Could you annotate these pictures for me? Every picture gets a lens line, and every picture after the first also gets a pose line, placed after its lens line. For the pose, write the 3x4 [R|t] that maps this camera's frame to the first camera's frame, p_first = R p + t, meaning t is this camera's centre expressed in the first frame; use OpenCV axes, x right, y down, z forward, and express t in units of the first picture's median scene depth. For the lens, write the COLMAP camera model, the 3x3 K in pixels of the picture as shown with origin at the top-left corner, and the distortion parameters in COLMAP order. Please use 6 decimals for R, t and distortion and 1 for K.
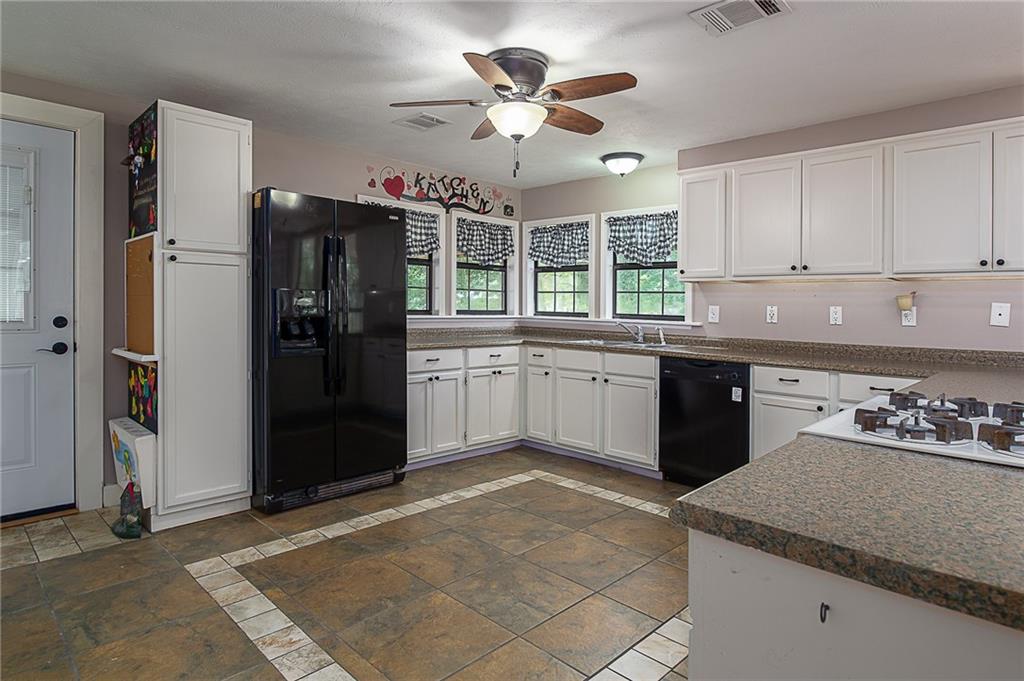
lens RADIAL K [[582.5, 0, 492.5], [0, 582.5, 311.4], [0, 0, 1]] dist [0.006353, 0.001408]
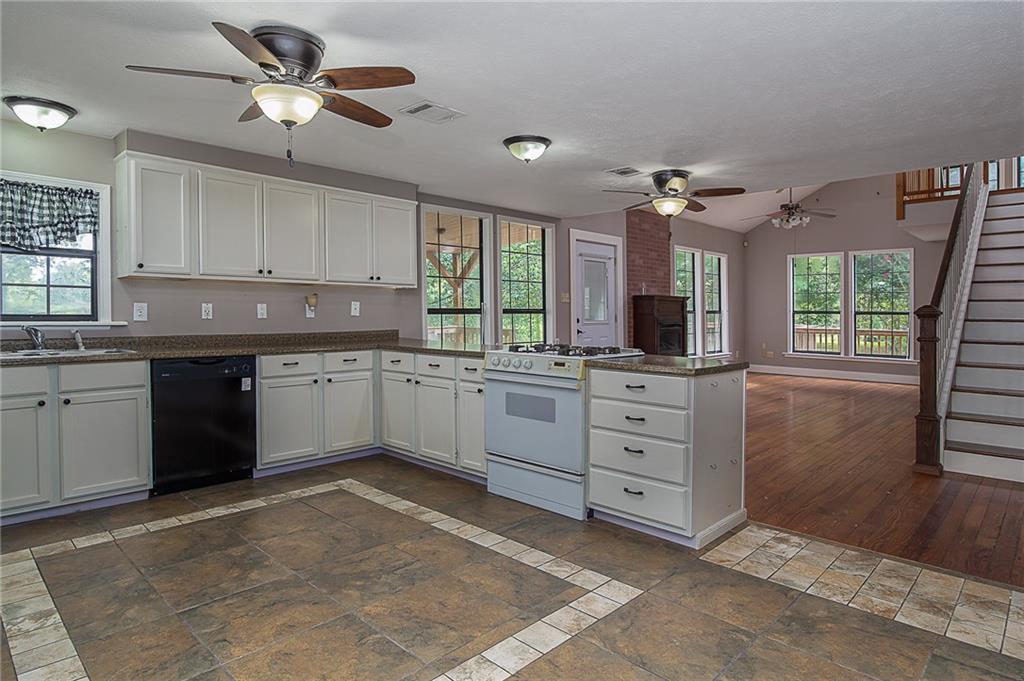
lens RADIAL K [[586.0, 0, 516.2], [0, 586.0, 313.6], [0, 0, 1]] dist [0.001021, -0.001426]
pose [[-0.021368, -0.023979, 0.999484, -0.645248], [0.003518, 0.999704, 0.024059, -0.014803], [-0.999765, 0.004030, -0.021278, 0.474866]]
